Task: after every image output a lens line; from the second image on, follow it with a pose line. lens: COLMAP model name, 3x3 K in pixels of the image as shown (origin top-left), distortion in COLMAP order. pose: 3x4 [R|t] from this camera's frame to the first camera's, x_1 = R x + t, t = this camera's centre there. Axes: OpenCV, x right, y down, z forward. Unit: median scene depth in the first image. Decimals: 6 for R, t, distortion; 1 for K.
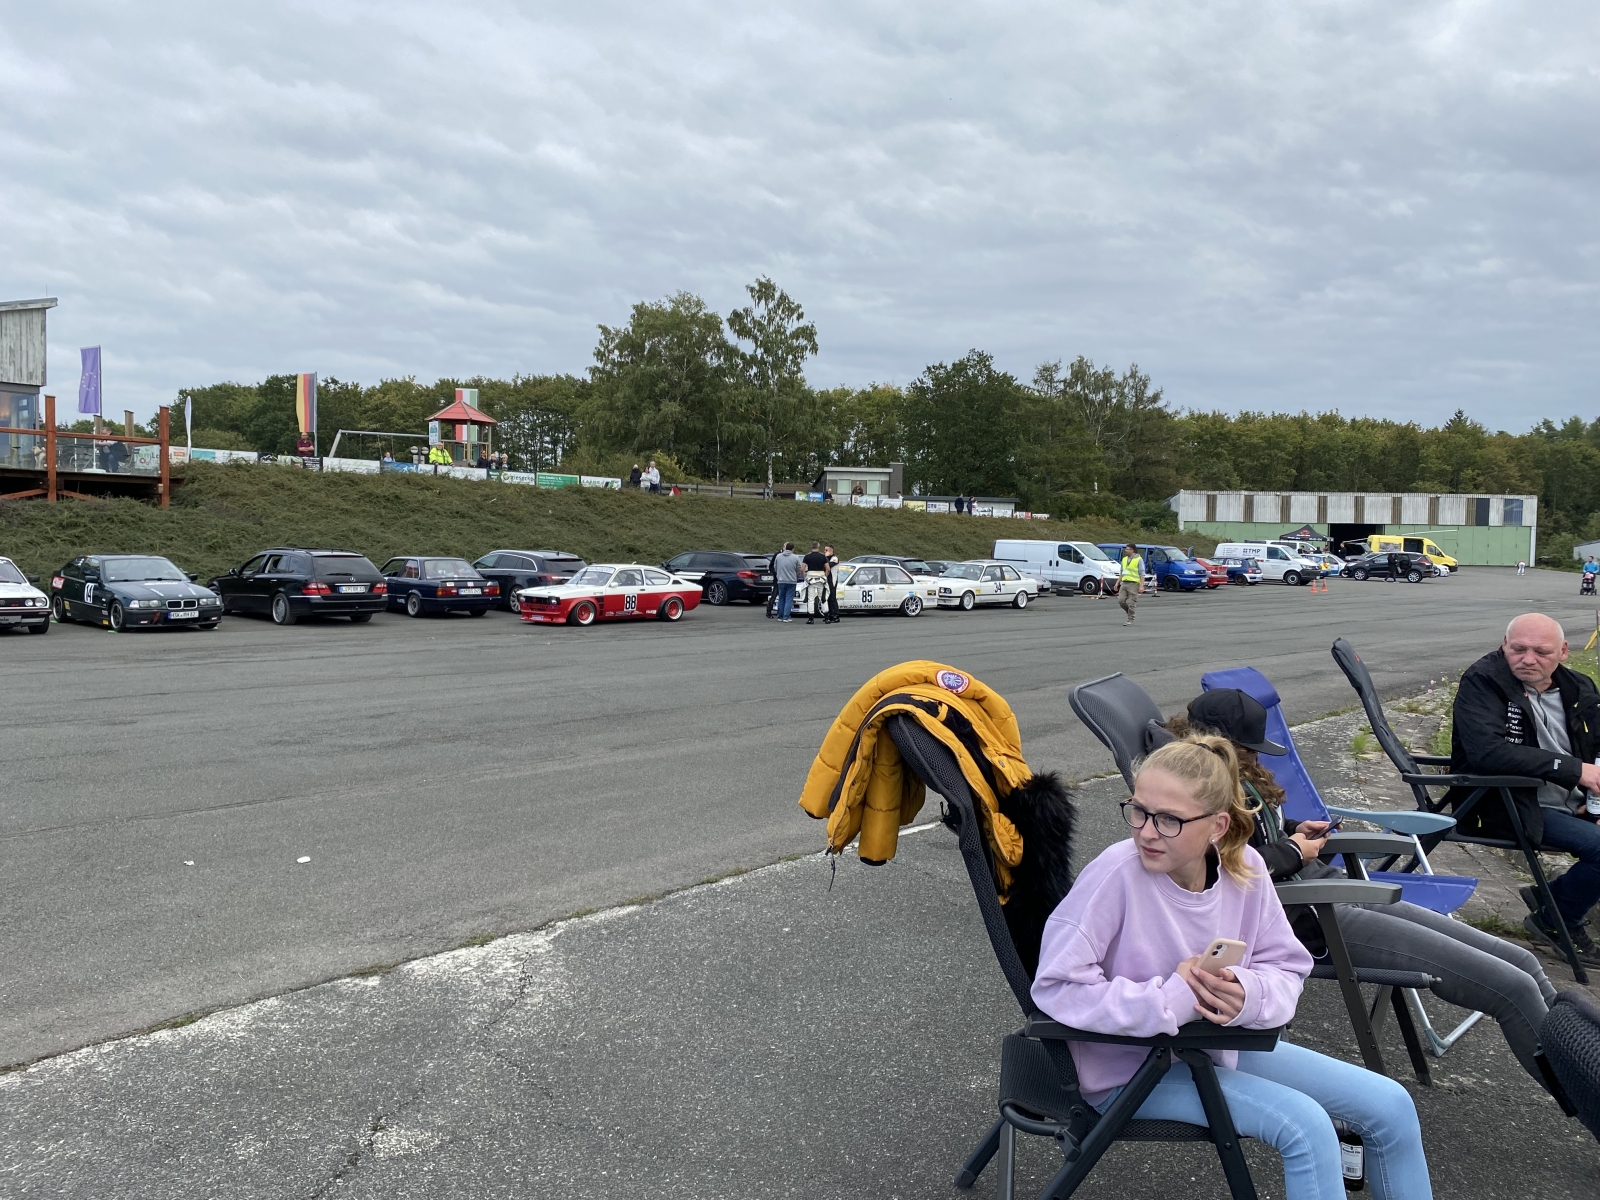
lens RADIAL K [[1187.6, 0, 800.0], [0, 1187.6, 600.0], [0, 0, 1]] dist [0.021656, -0.010354]
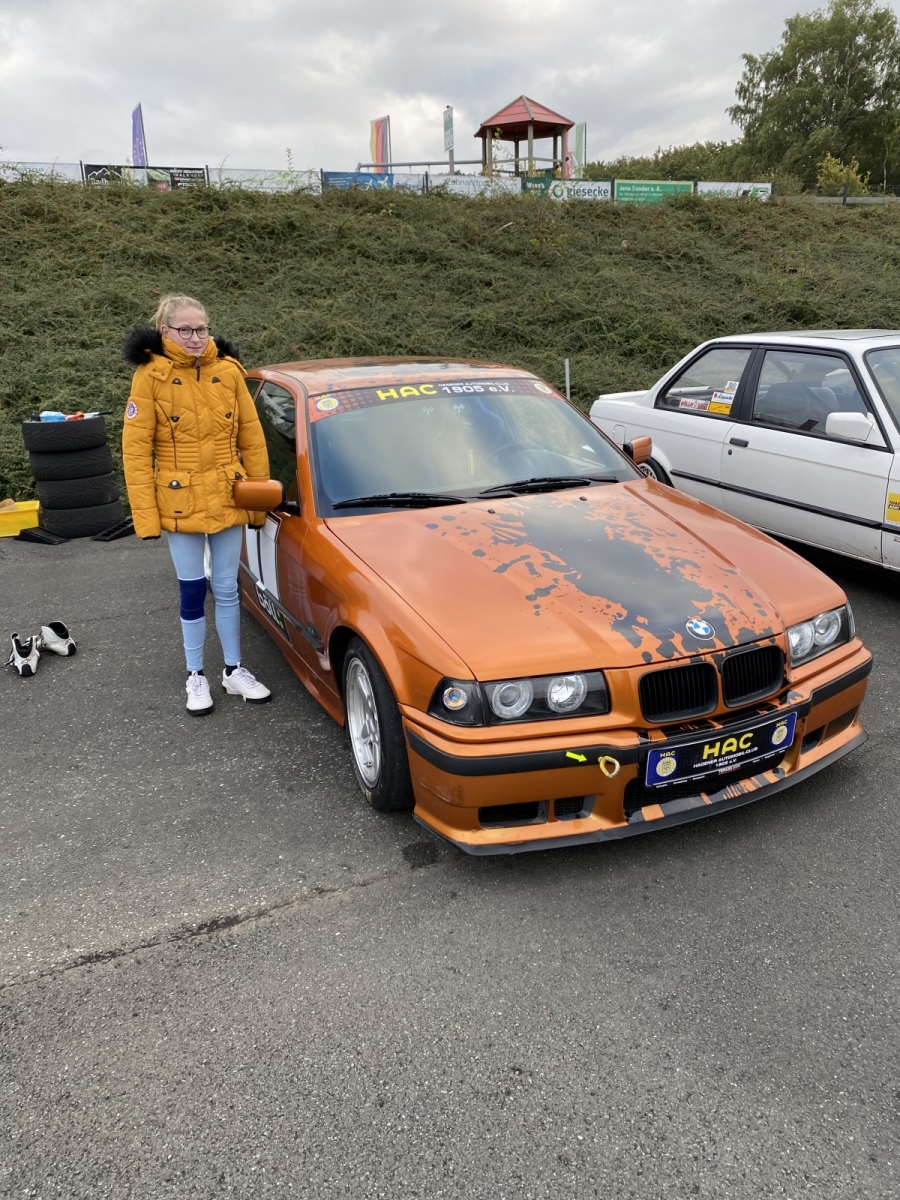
lens RADIAL K [[890.7, 0, 450.0], [0, 890.7, 600.0], [0, 0, 1]] dist [0.021656, -0.010354]
pose [[0.894909, 0.084389, -0.438197, -0.038707], [0.030479, 0.968104, 0.248687, -0.009874], [0.445207, -0.235908, 0.863793, 0.238339]]
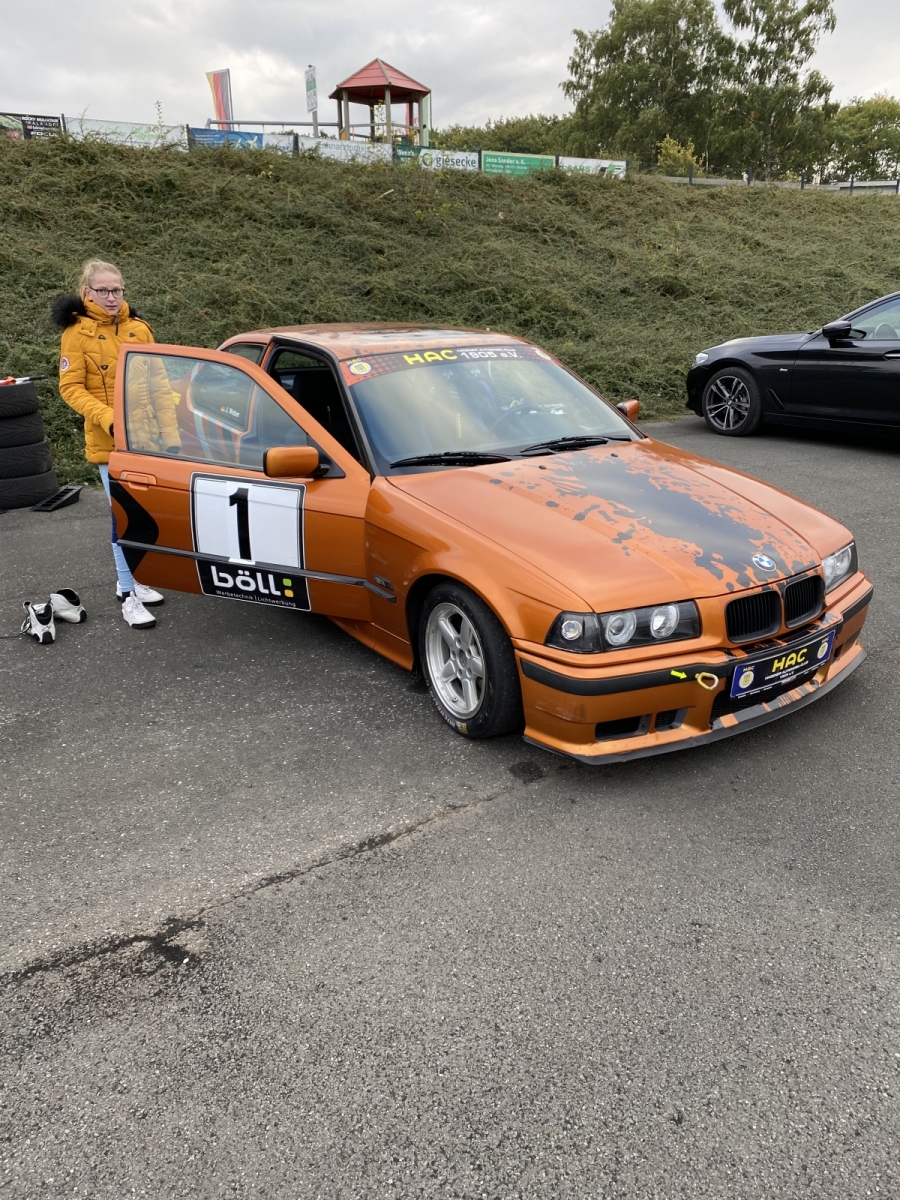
lens RADIAL K [[890.7, 0, 450.0], [0, 890.7, 600.0], [0, 0, 1]] dist [0.021656, -0.010354]
pose [[0.958759, 0.062844, -0.277184, -0.044680], [0.019349, 0.958553, 0.284255, -0.009991], [0.283559, -0.277896, 0.917806, 0.232997]]
